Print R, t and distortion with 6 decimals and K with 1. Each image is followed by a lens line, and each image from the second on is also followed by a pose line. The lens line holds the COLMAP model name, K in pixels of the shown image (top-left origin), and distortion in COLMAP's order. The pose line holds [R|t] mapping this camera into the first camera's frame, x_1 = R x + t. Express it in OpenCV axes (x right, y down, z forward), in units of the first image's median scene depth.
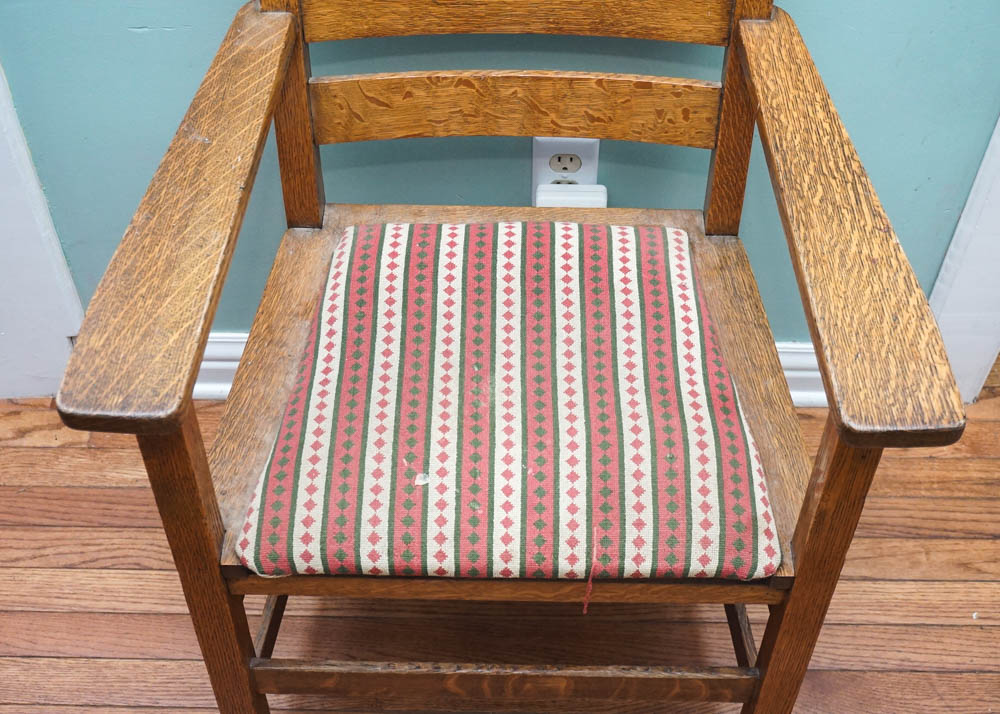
lens RADIAL K [[1423.4, 0, 505.9], [0, 1423.4, 357.8], [0, 0, 1]] dist [-0.003306, 0.000000]
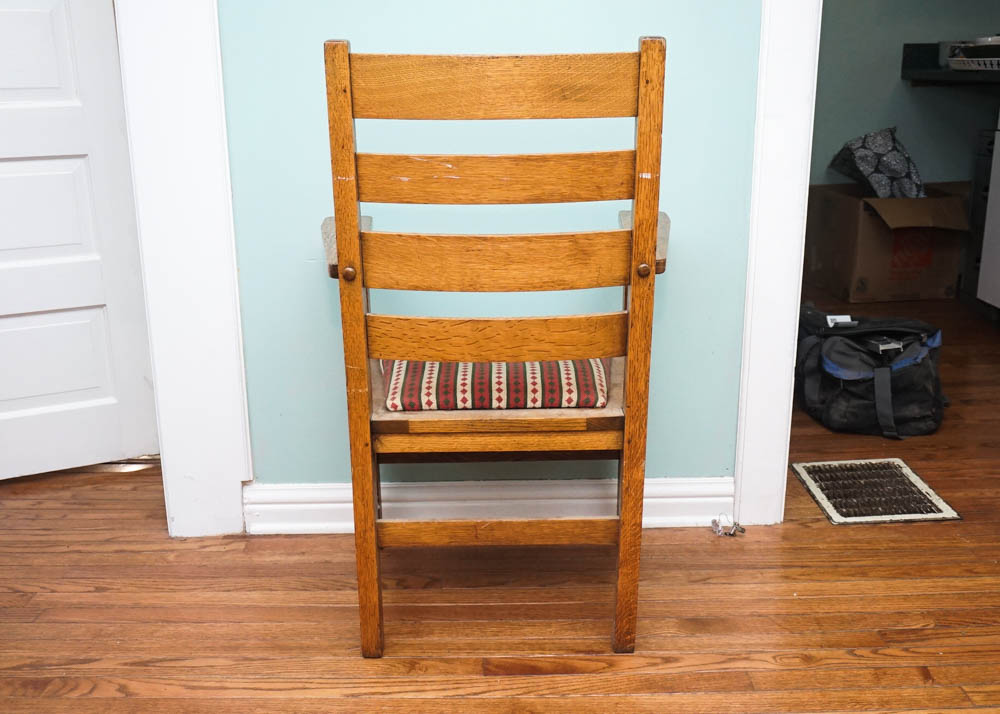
lens RADIAL K [[995.1, 0, 504.3], [0, 995.1, 359.2], [0, 0, 1]] dist [-0.025694, 0.000000]
pose [[0.999631, -0.025467, 0.009430, 0.001427], [0.026092, 0.804361, -0.593568, 0.787999], [0.007531, 0.593595, 0.804729, -0.064060]]
